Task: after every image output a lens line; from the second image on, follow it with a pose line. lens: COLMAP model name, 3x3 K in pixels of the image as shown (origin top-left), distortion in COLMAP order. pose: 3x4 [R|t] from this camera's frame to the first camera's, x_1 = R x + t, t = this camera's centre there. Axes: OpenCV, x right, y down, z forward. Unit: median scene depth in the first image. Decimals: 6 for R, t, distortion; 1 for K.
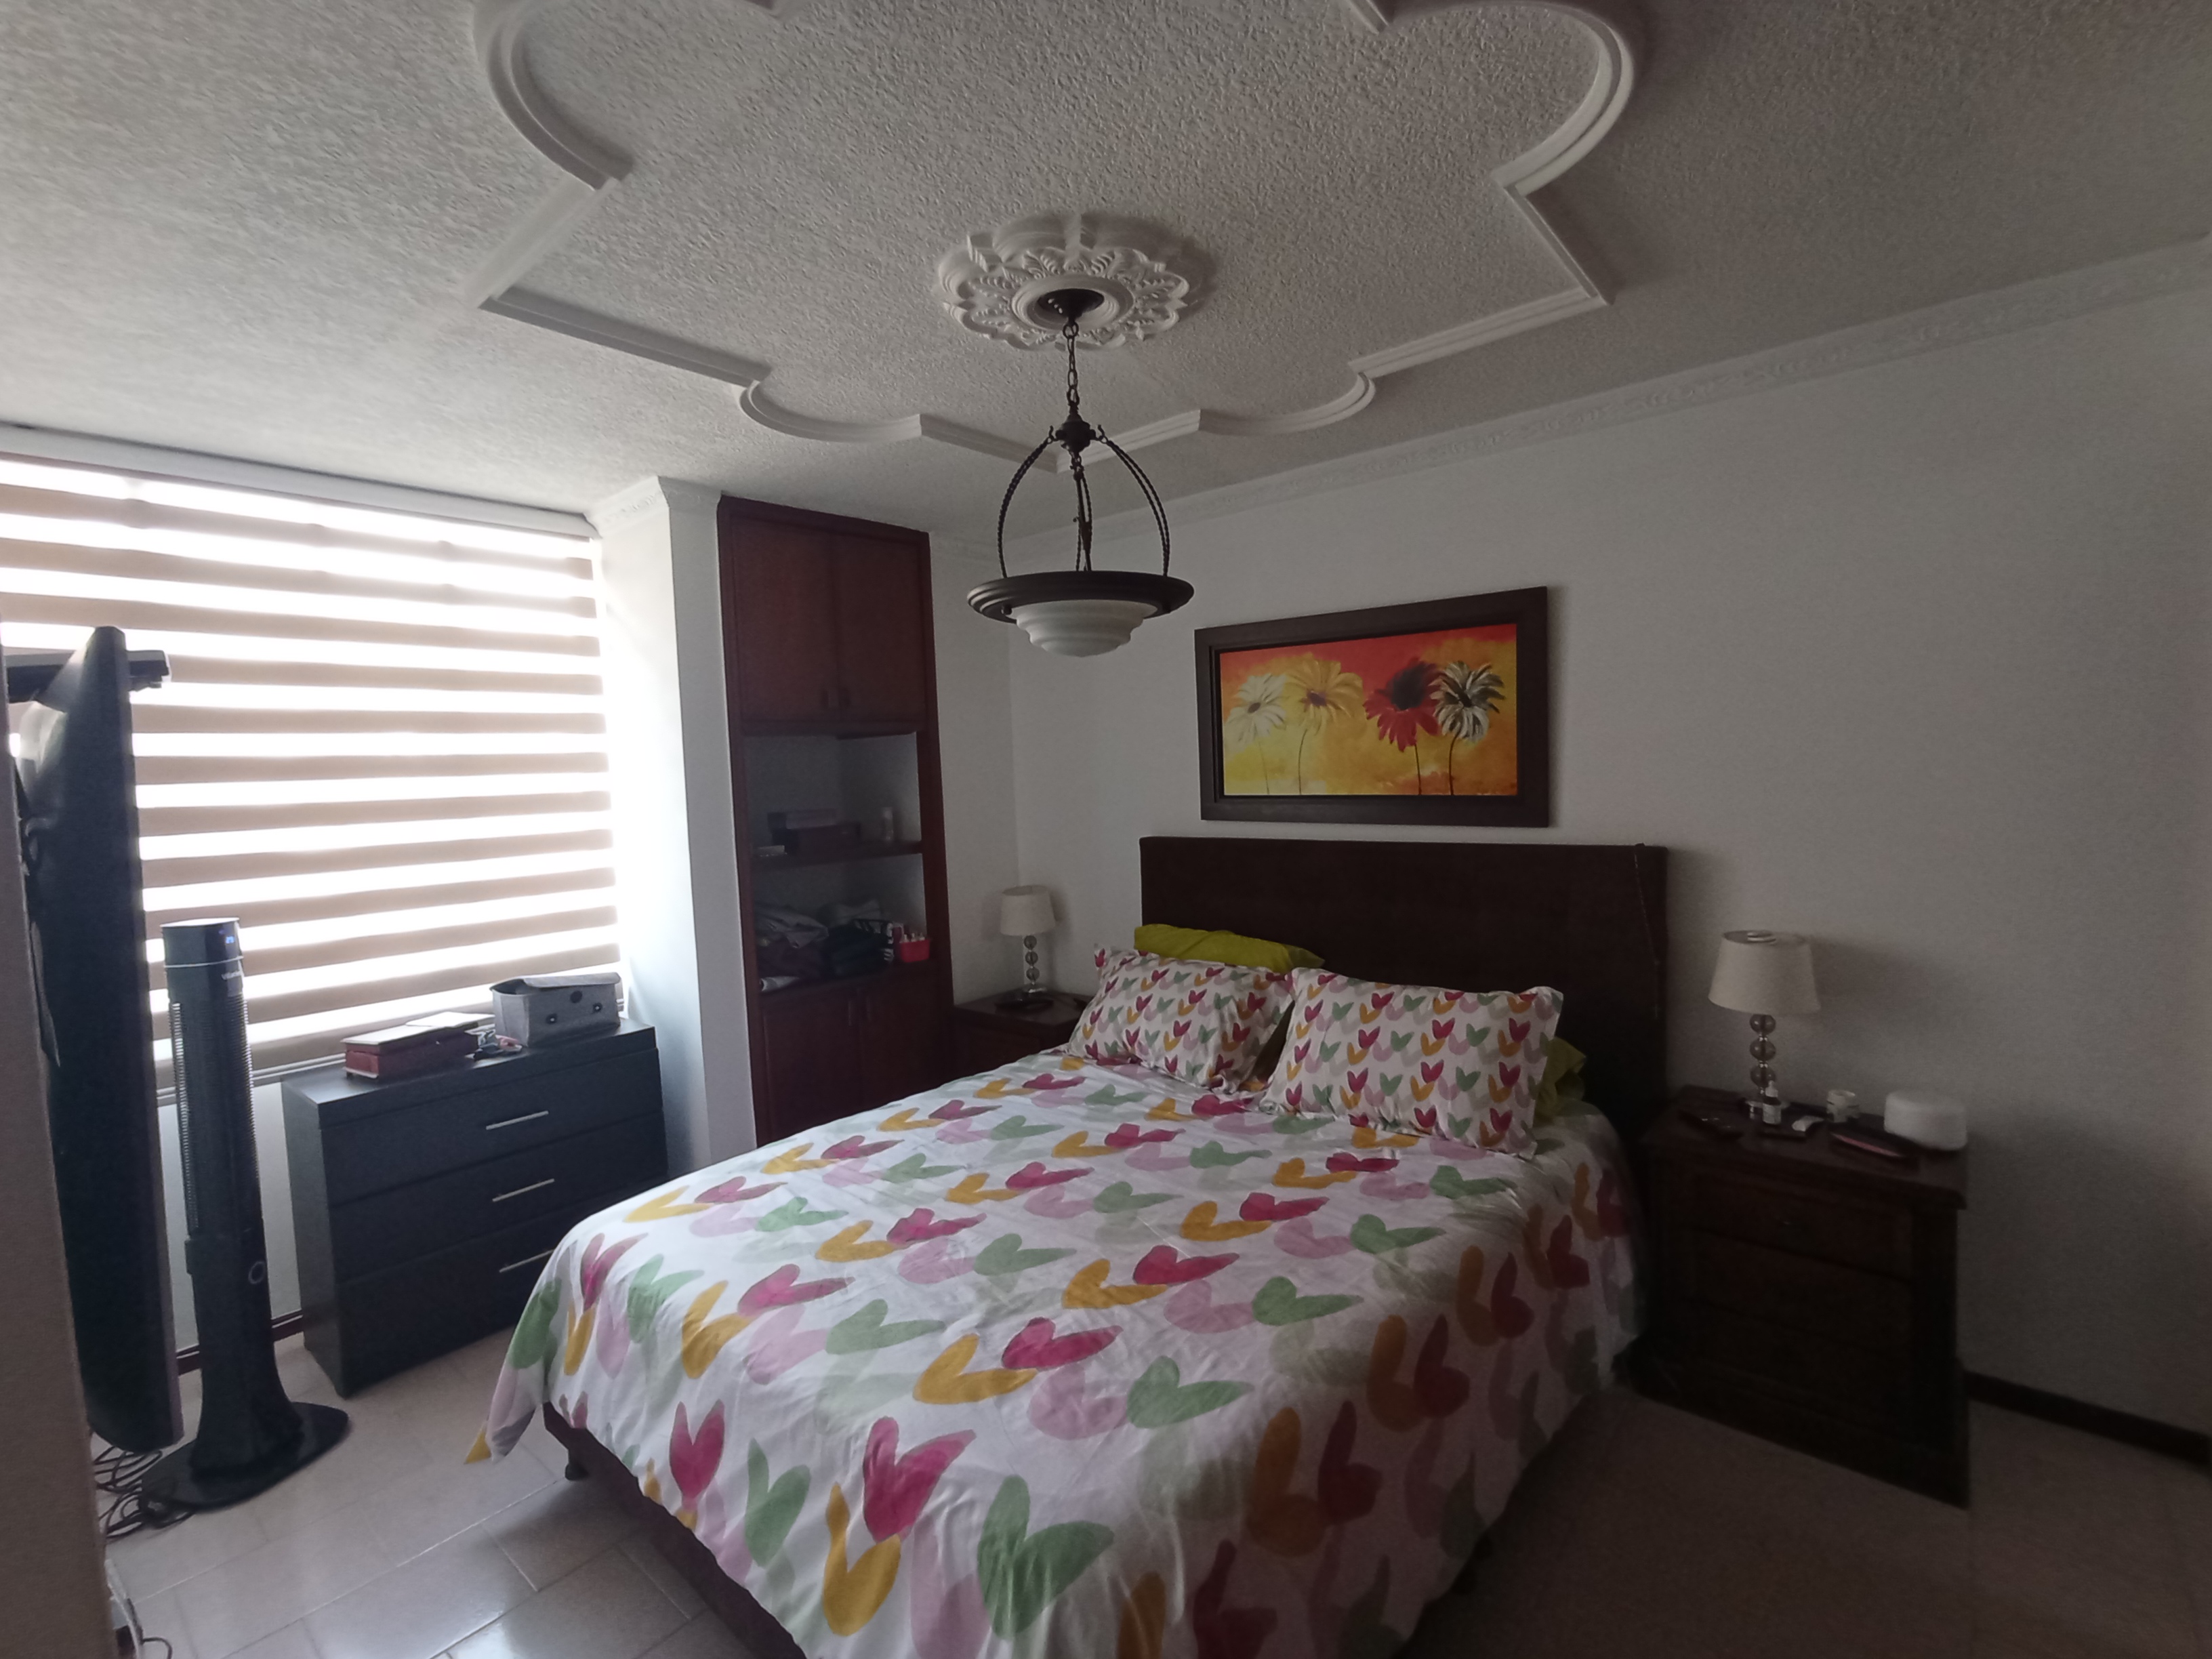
lens RADIAL K [[998.2, 0, 1124.6], [0, 998.2, 817.2], [0, 0, 1]] dist [-0.024722, 0.004259]
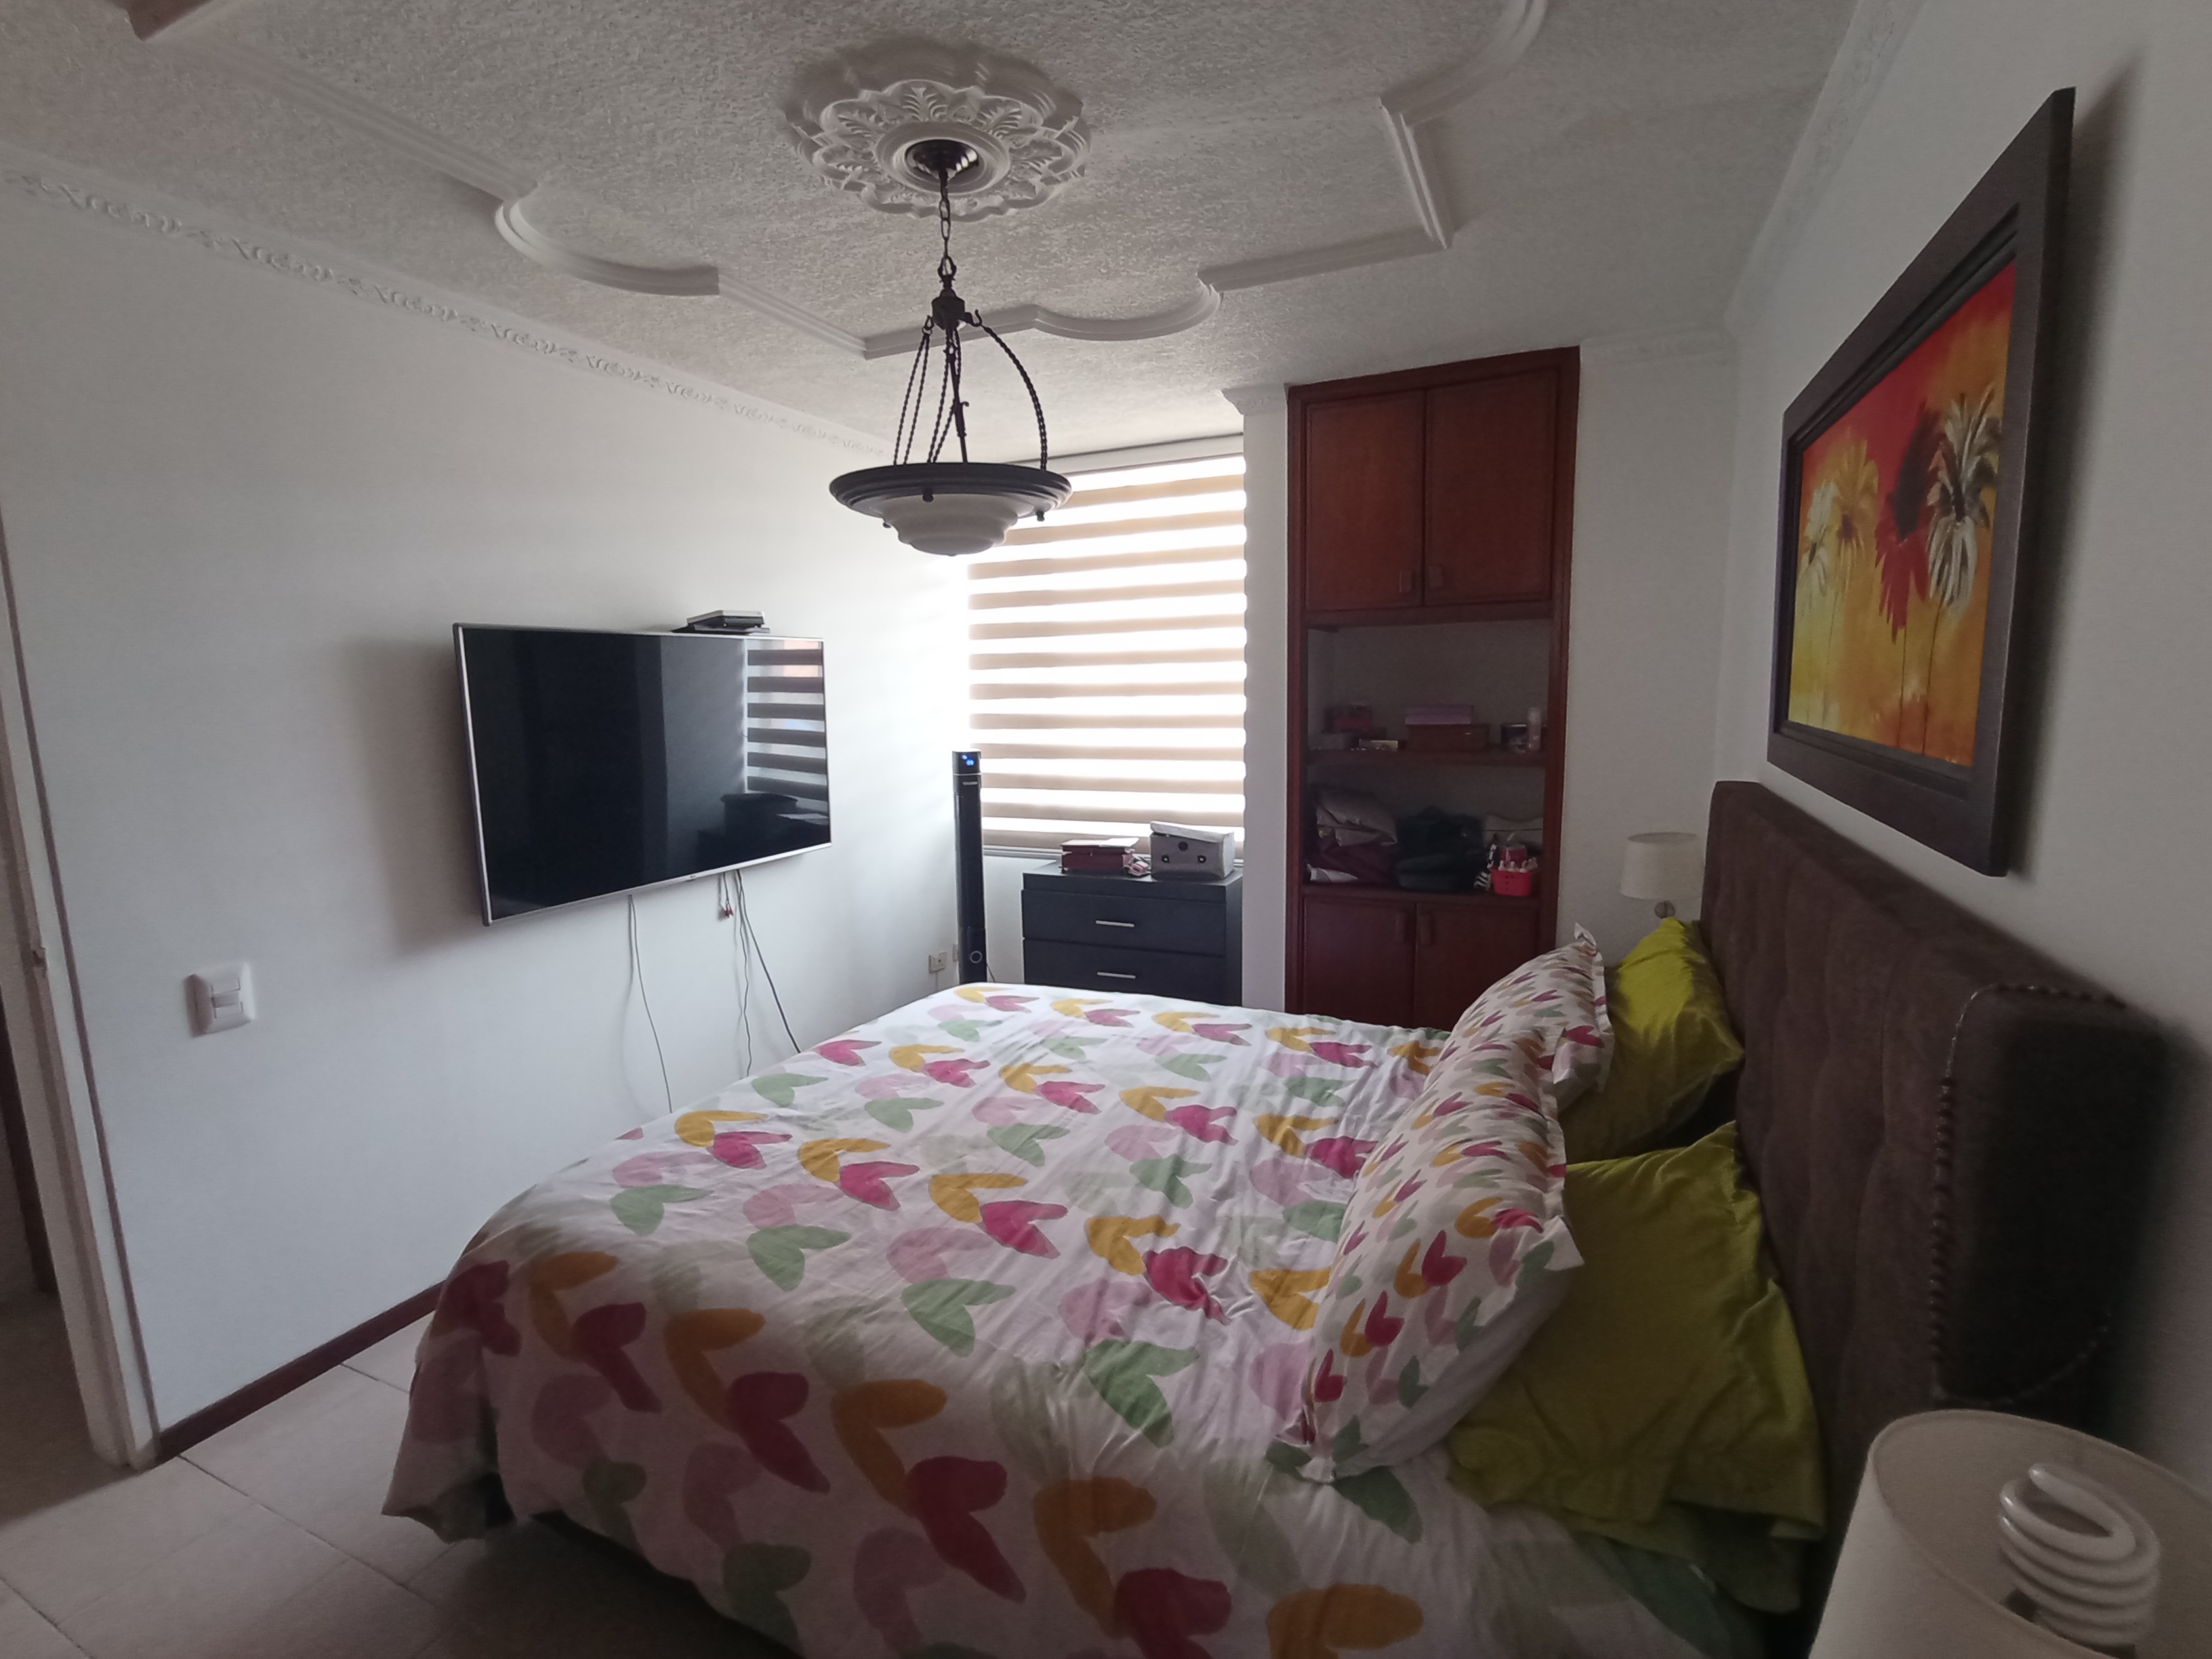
lens RADIAL K [[998.2, 0, 1120.8], [0, 998.2, 836.8], [0, 0, 1]] dist [-0.024722, 0.004259]
pose [[0.257774, 0.177908, -0.949685, 0.857607], [-0.031523, 0.983927, 0.175766, -0.068158], [0.965691, -0.015371, 0.259239, 0.829037]]
